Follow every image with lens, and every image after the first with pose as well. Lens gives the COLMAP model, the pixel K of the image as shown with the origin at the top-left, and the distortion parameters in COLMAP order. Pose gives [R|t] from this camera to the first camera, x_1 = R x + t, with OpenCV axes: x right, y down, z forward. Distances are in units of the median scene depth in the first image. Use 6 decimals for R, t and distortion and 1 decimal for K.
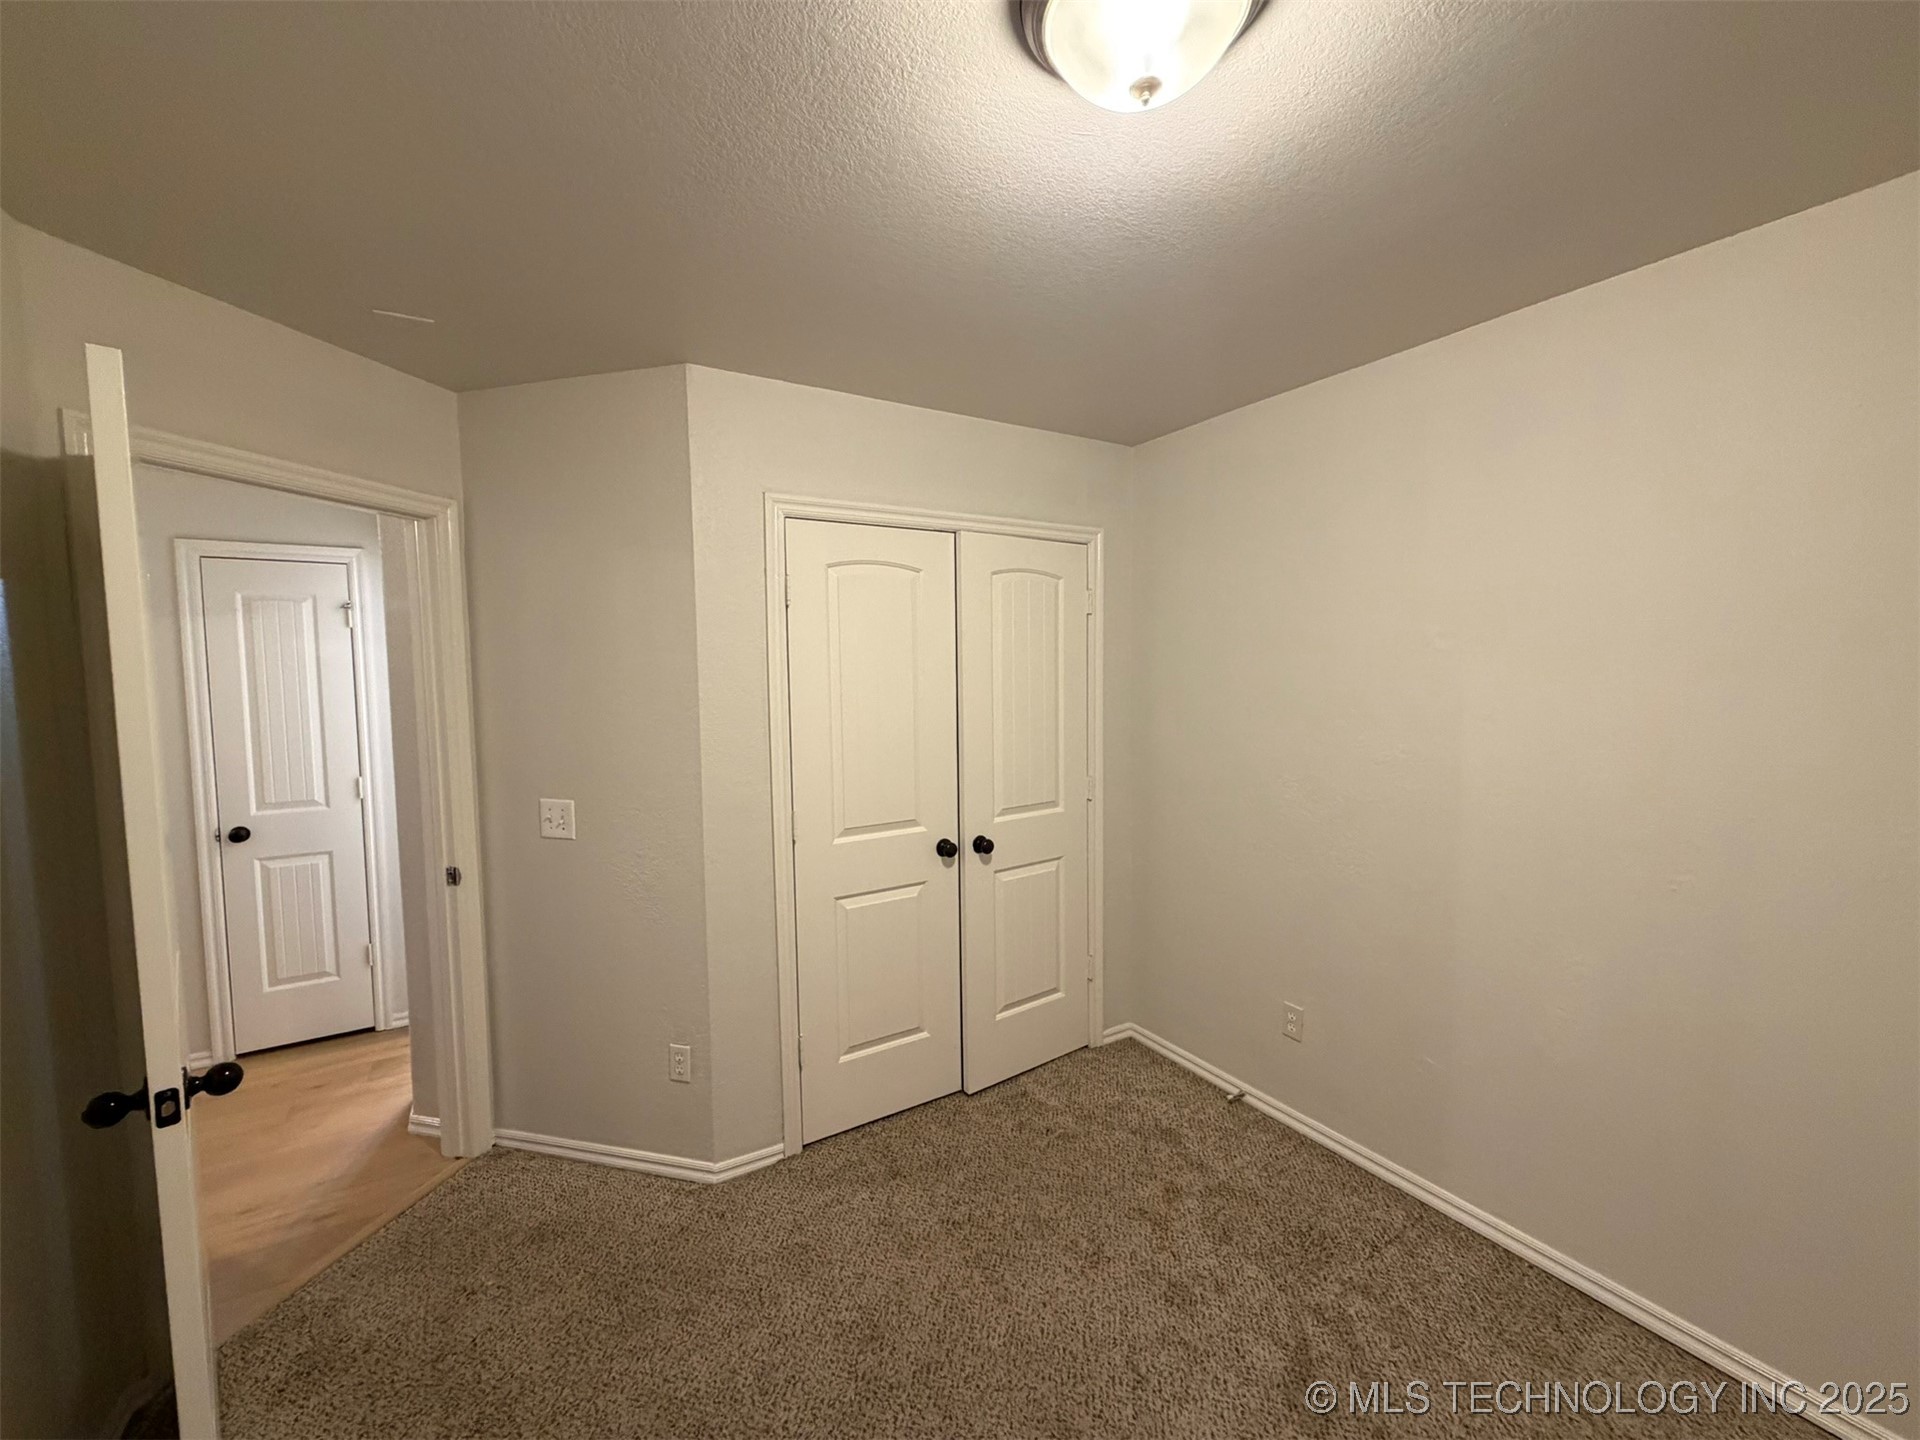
lens RADIAL K [[764.8, 0, 960.0], [0, 764.8, 720.0], [0, 0, 1]] dist [0.000254, 0.000089]
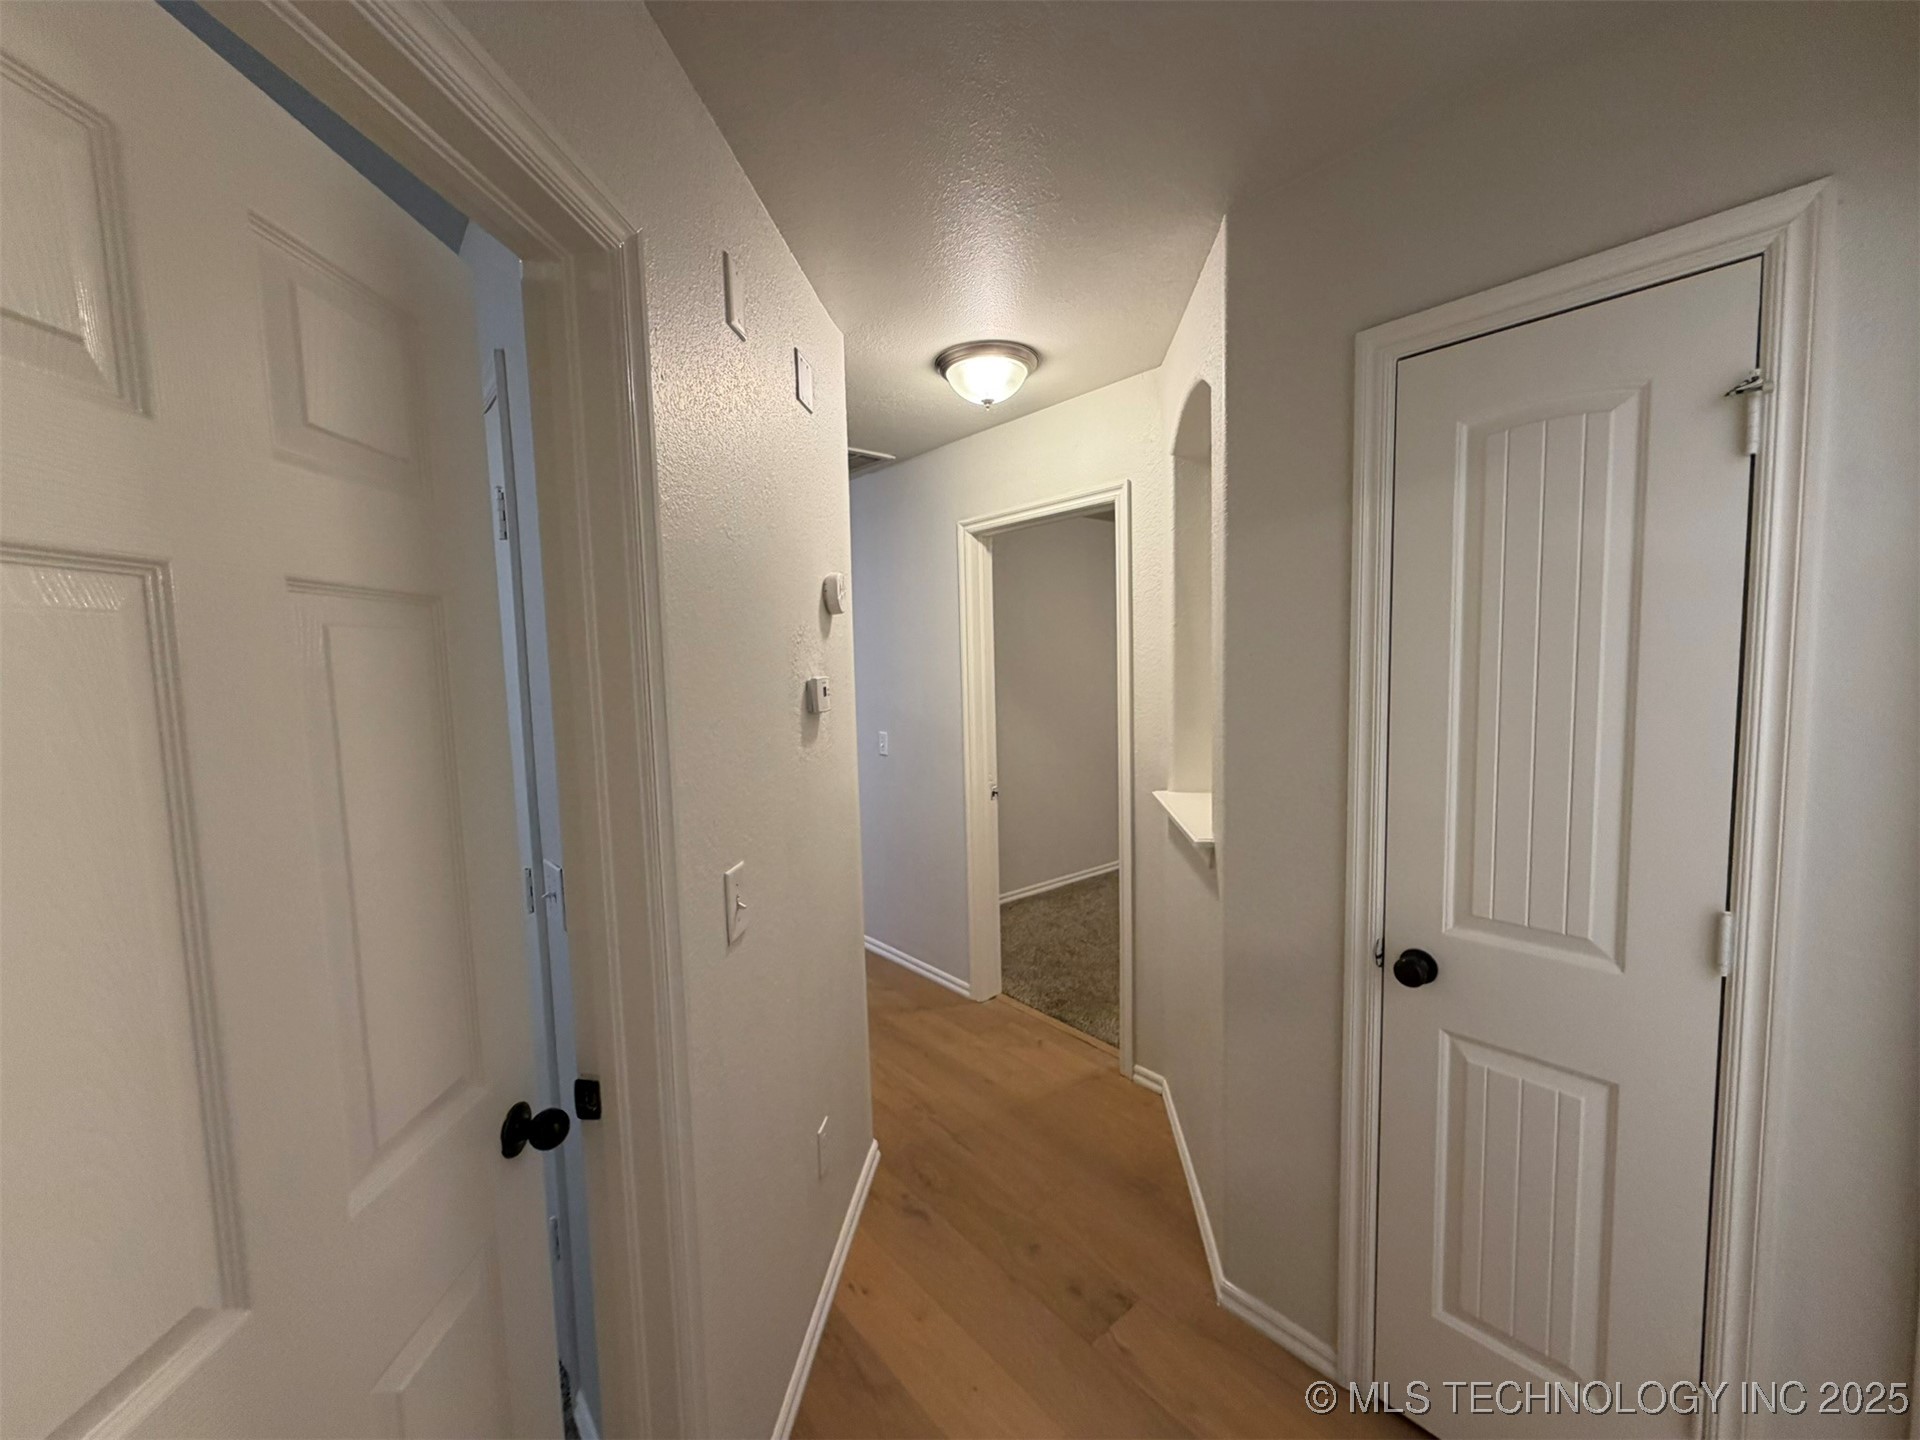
lens RADIAL K [[764.1, 0, 955.3], [0, 764.1, 718.3], [0, 0, 1]] dist [-0.001691, 0.000286]
pose [[0.169244, 0.088146, -0.981625, -0.533391], [-0.036949, 0.995860, 0.083054, -0.024869], [0.984881, 0.022214, 0.171800, 0.622660]]
